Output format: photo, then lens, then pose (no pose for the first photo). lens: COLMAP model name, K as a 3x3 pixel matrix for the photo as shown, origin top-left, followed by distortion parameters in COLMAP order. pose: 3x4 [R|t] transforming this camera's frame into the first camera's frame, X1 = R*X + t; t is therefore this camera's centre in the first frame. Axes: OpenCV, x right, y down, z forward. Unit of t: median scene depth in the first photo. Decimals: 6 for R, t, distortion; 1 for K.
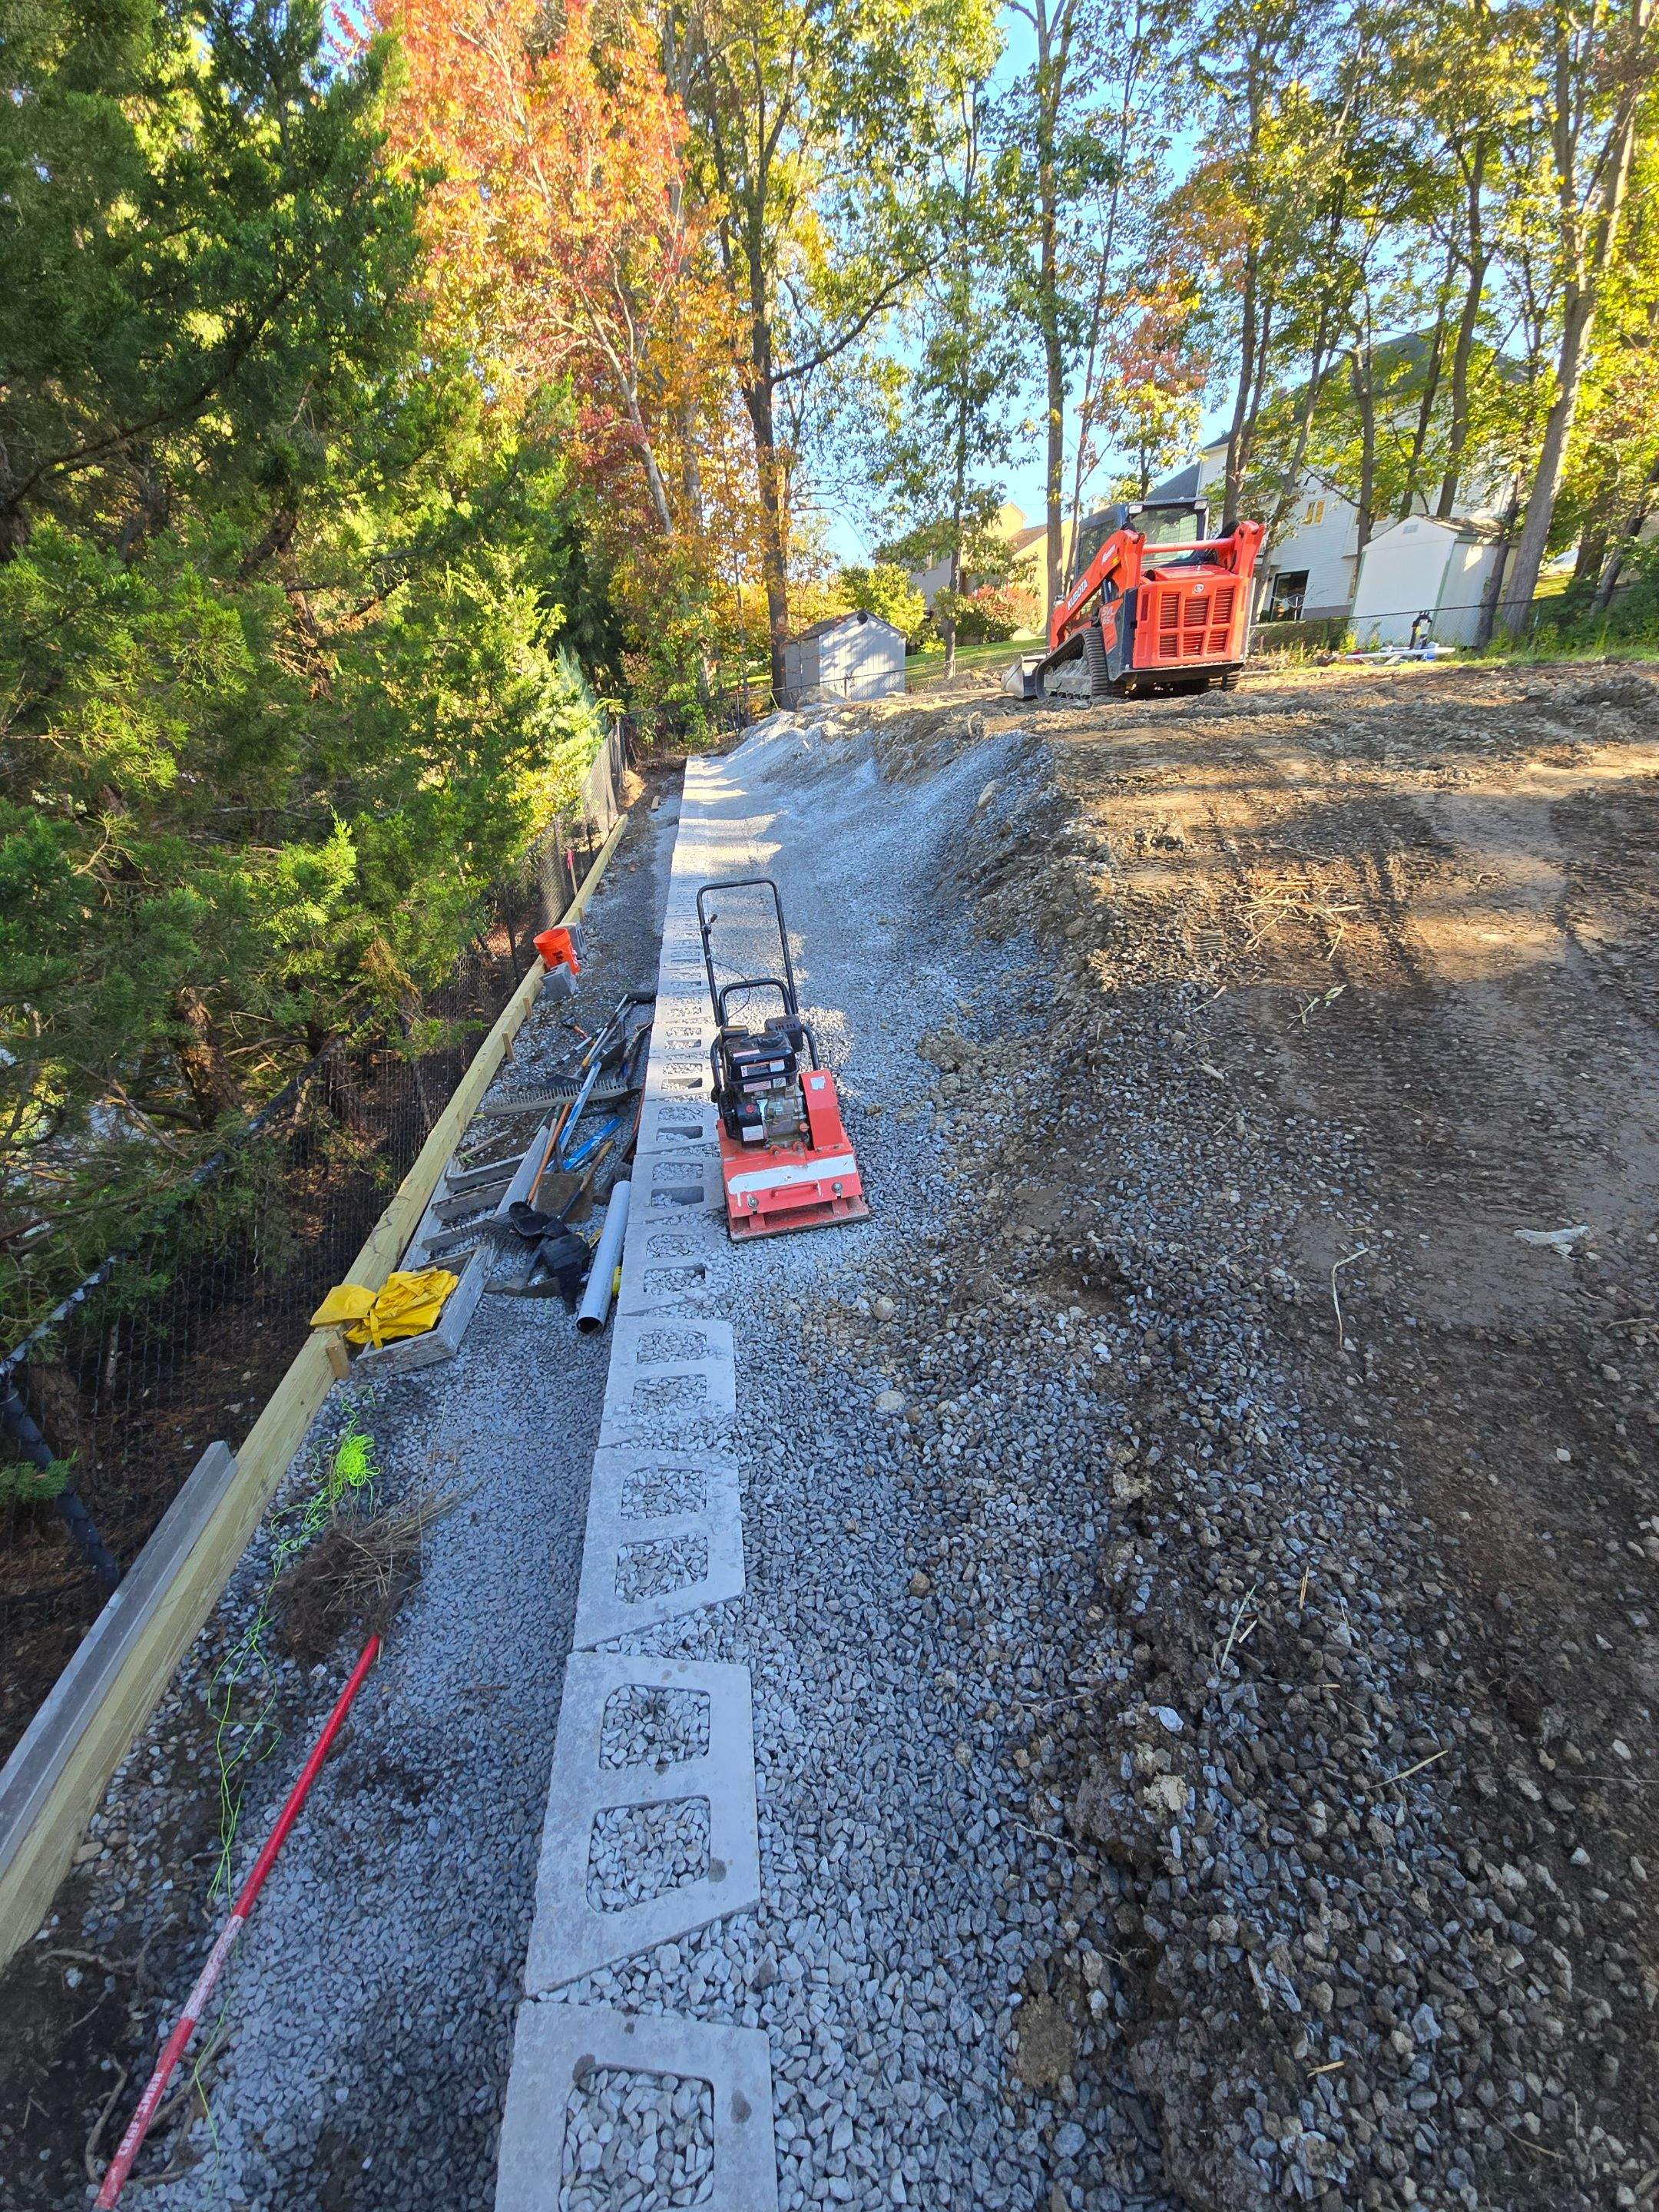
lens RADIAL K [[888.0, 0, 828.0], [0, 888.0, 1106.8], [0, 0, 1]] dist [0.014414, -0.007356]
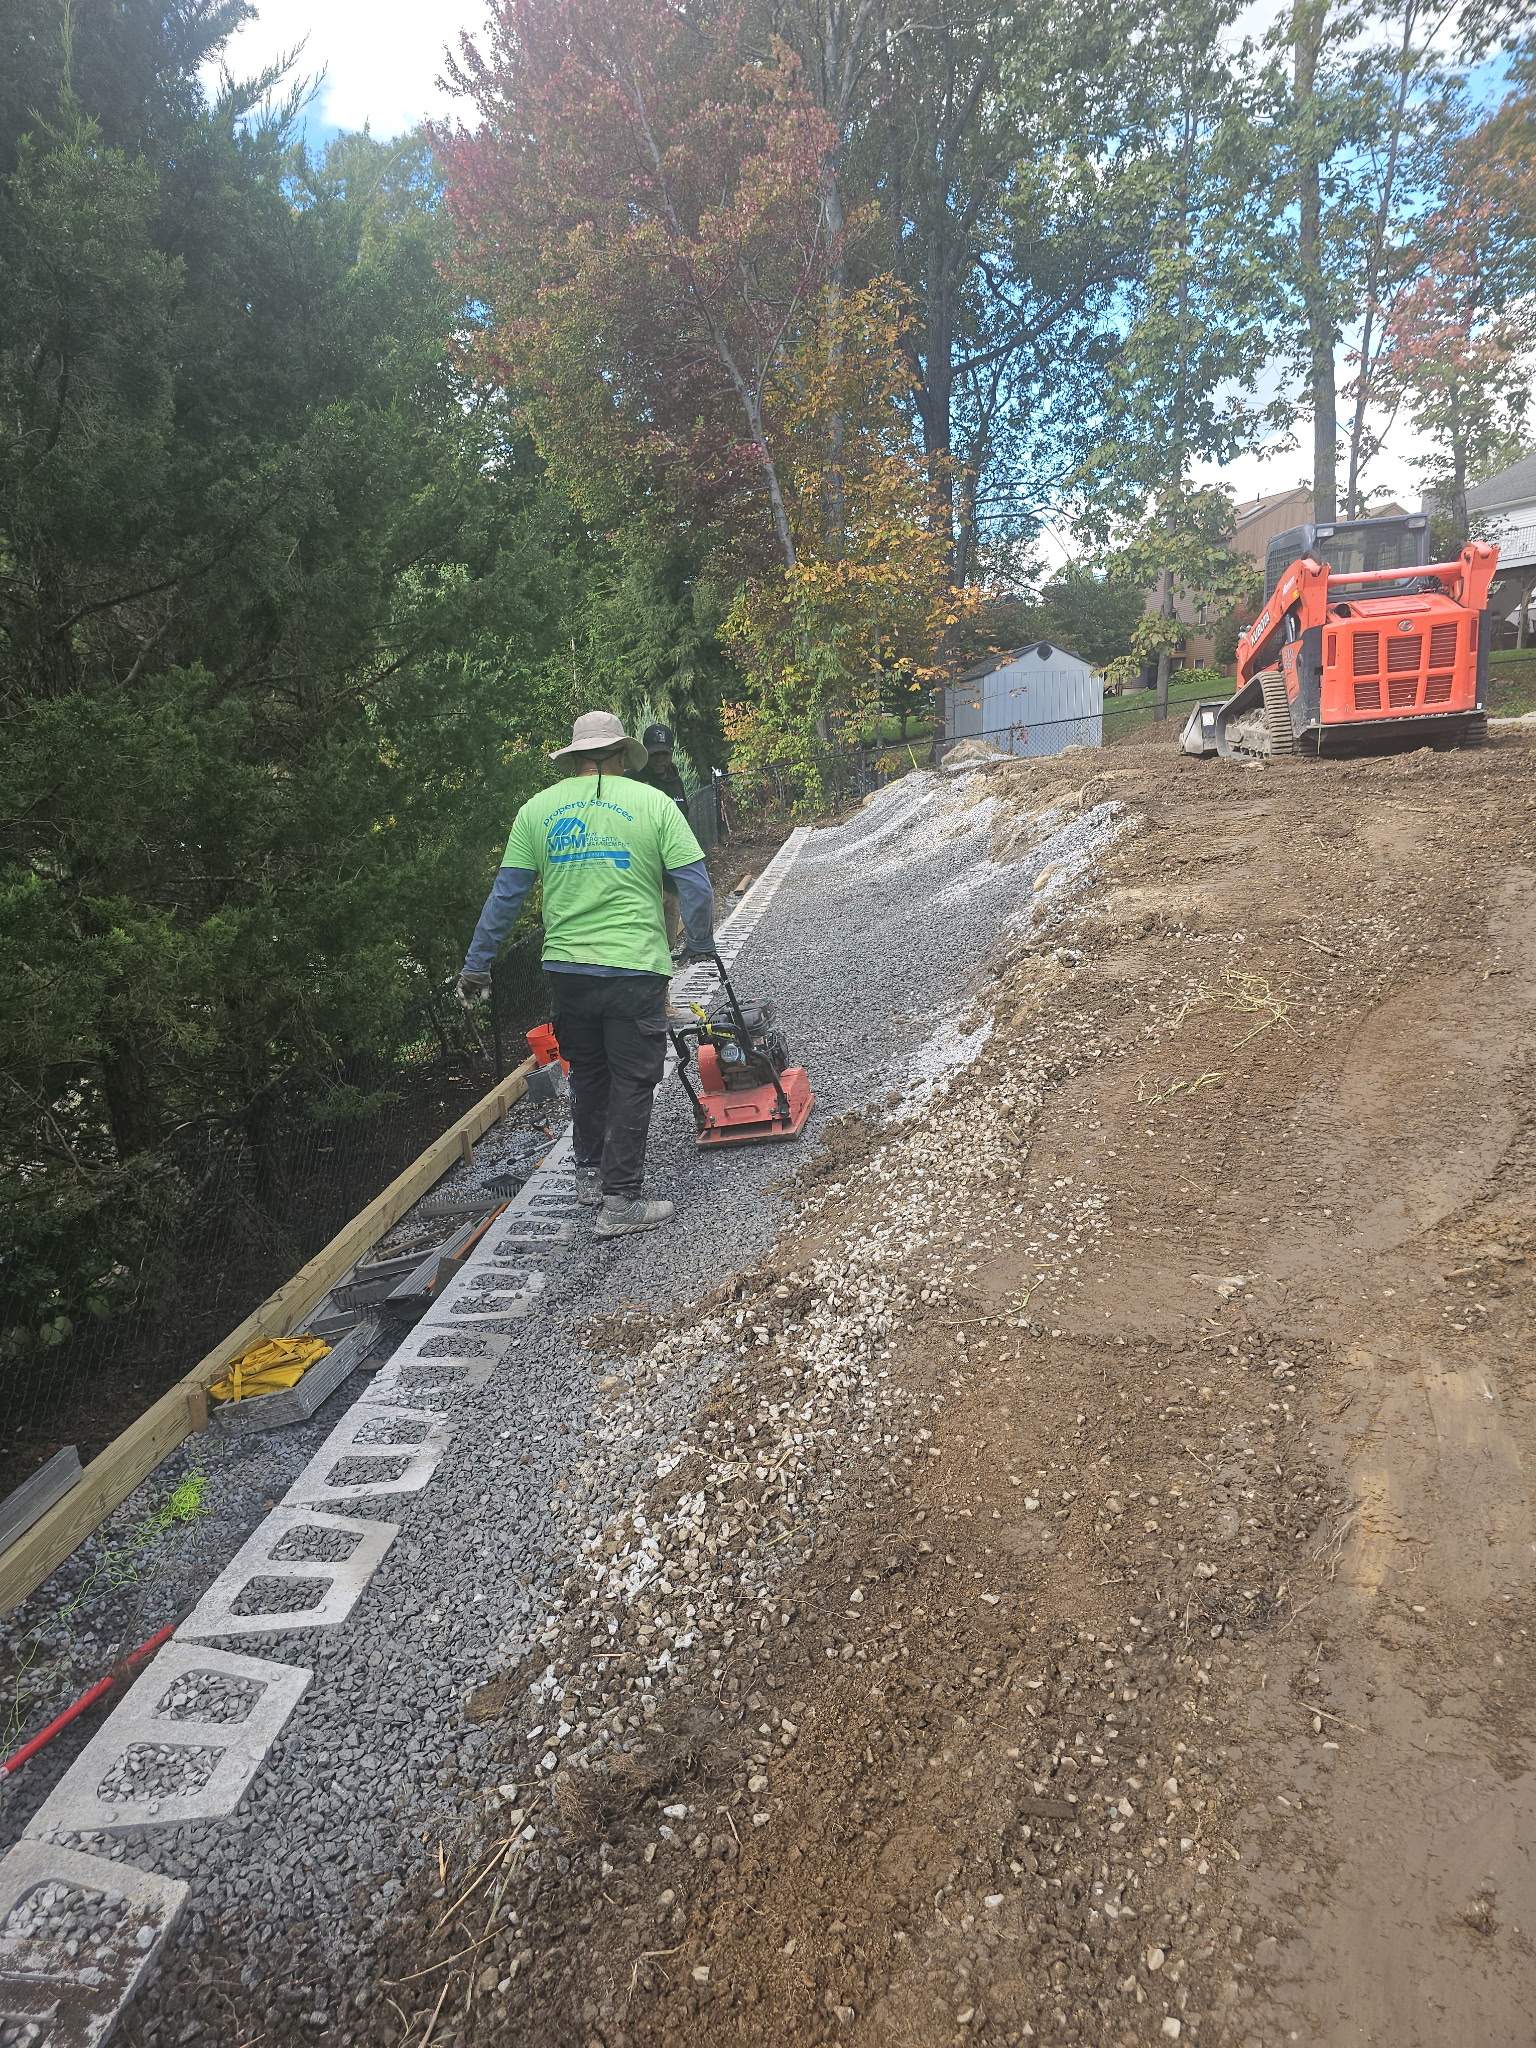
lens RADIAL K [[1344.0, 0, 779.4], [0, 1344.0, 1037.4], [0, 0, 1]] dist [0.056756, -0.034334]
pose [[0.980575, 0.036644, -0.192689, 0.056502], [-0.077092, 0.975334, -0.206835, 0.022767], [0.180357, 0.217672, 0.959213, -0.065872]]
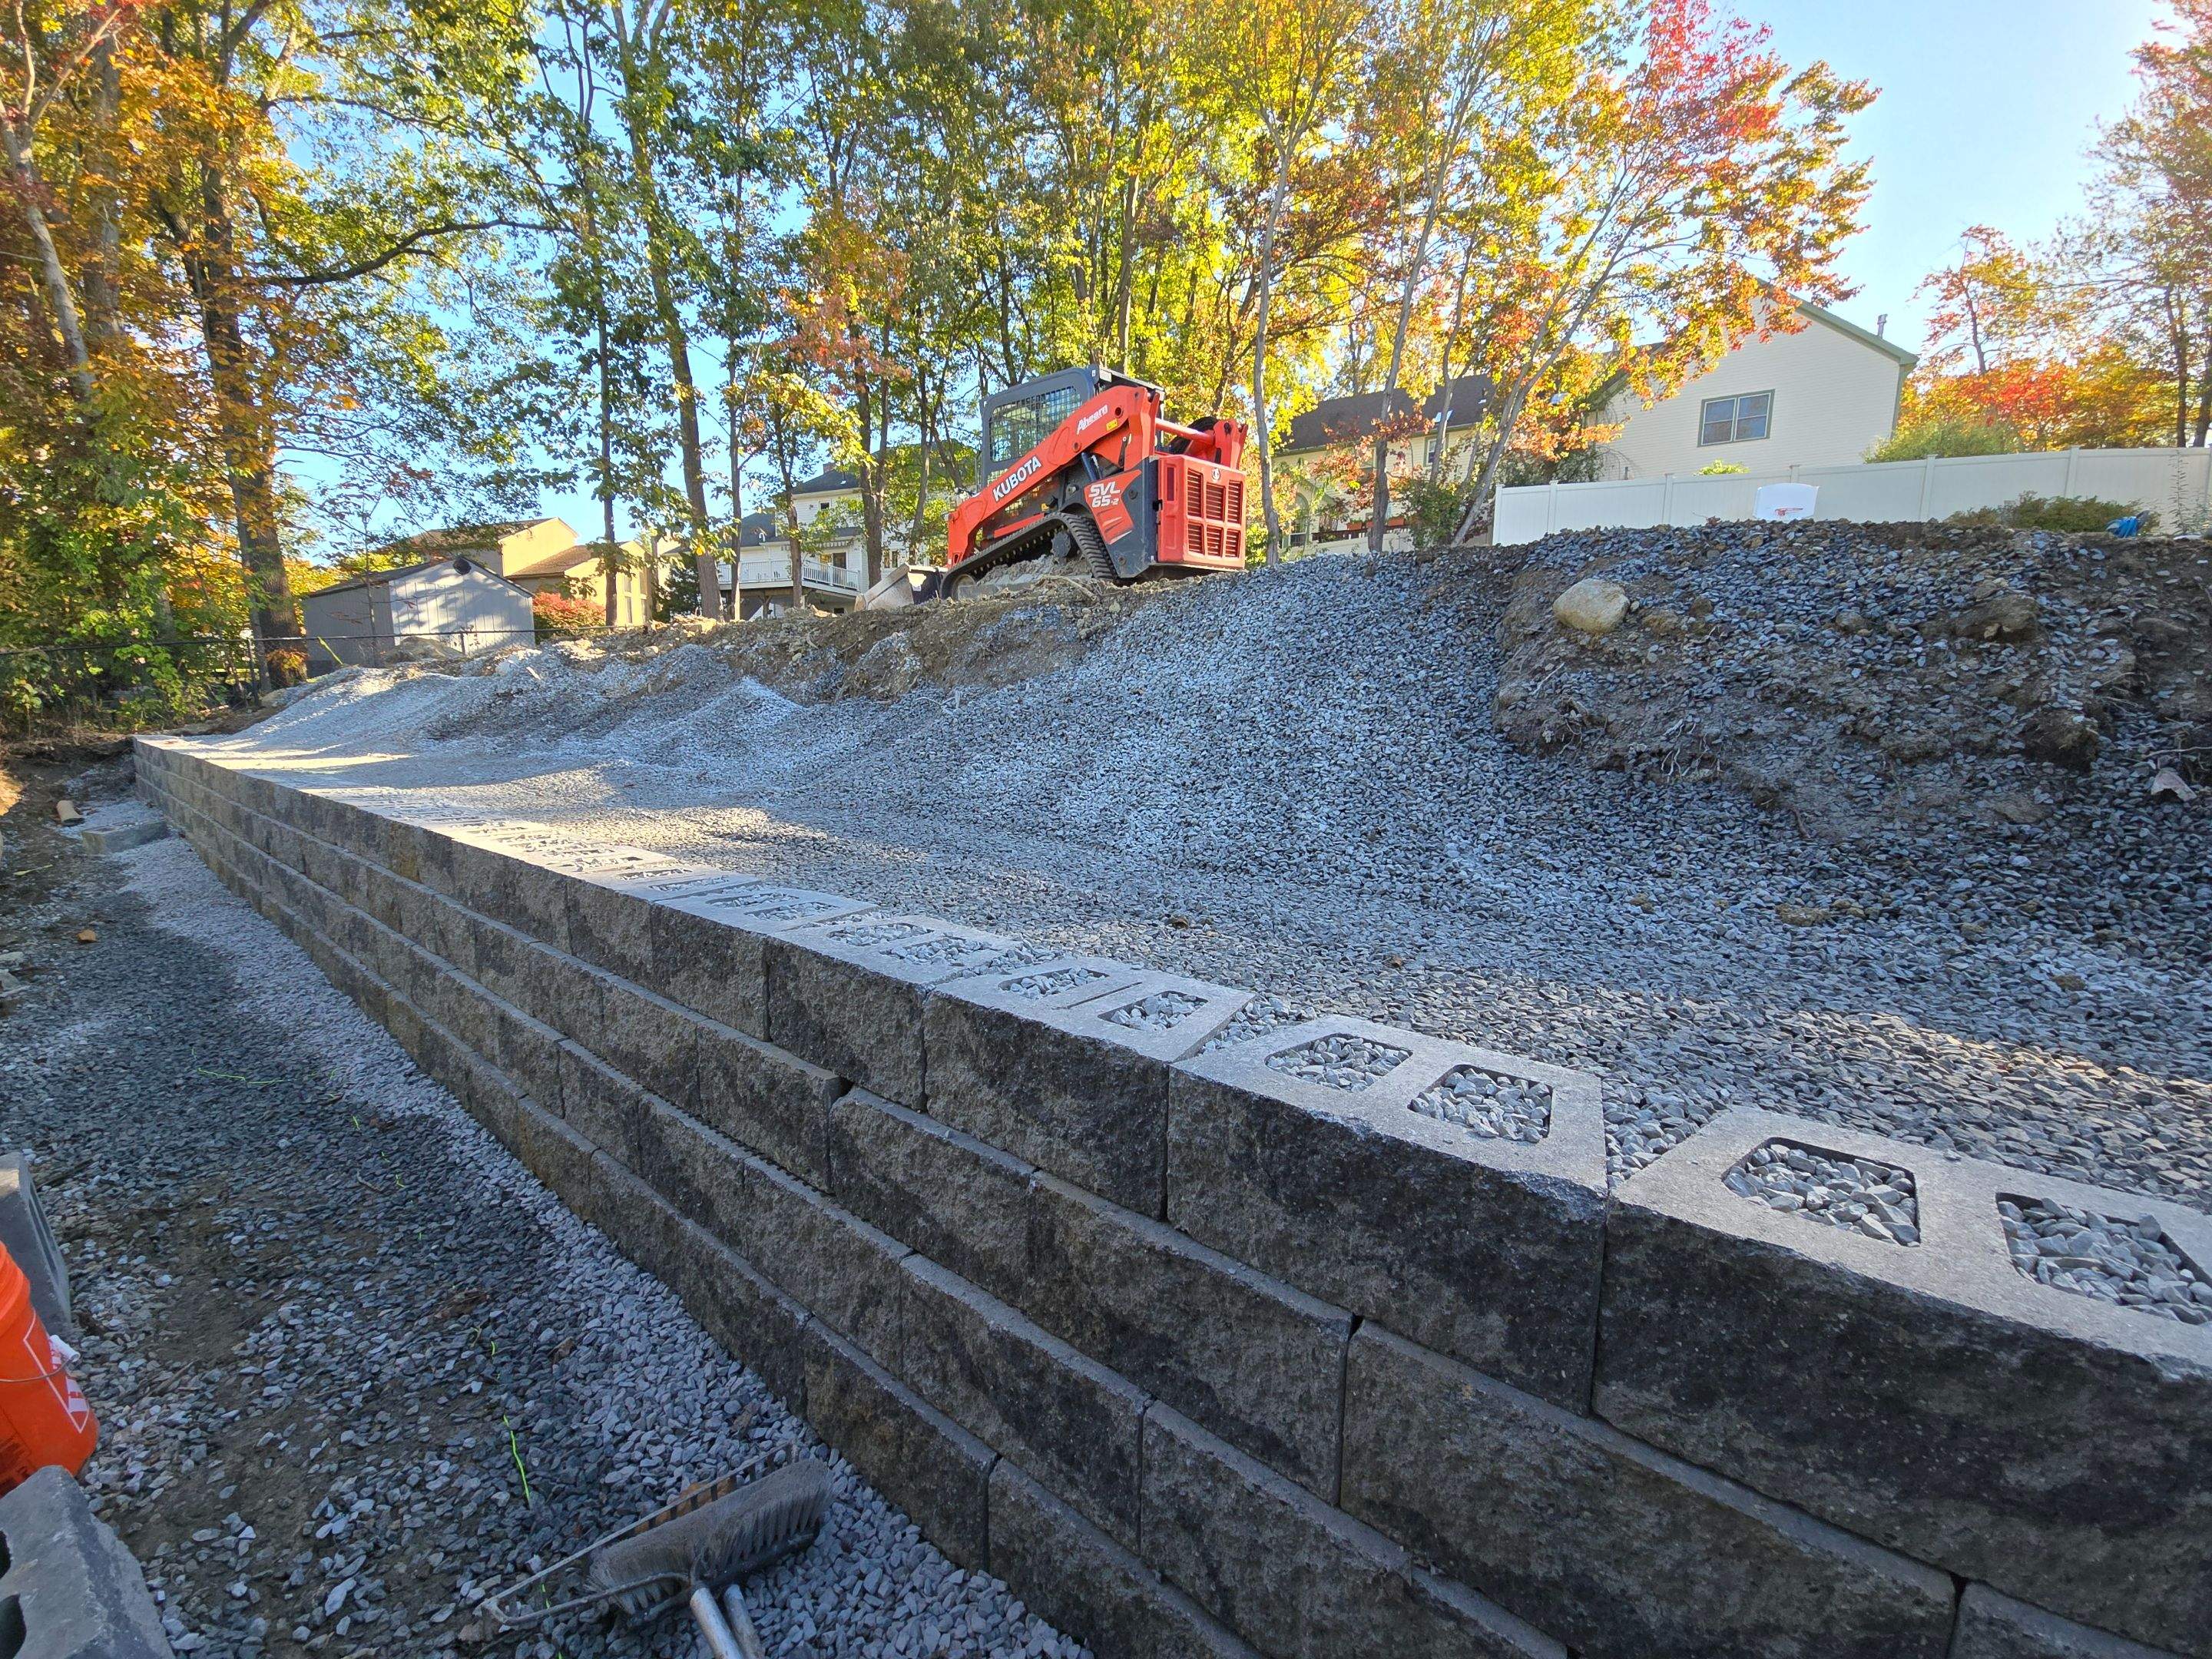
lens RADIAL K [[903.6, 0, 1098.7], [0, 903.6, 846.8], [0, 0, 1]] dist [-0.000473, -0.000062]
pose [[0.742572, -0.074663, 0.665592, -0.093282], [0.267184, 0.944292, -0.192160, -0.067286], [-0.614166, 0.320528, 0.721153, 0.267670]]
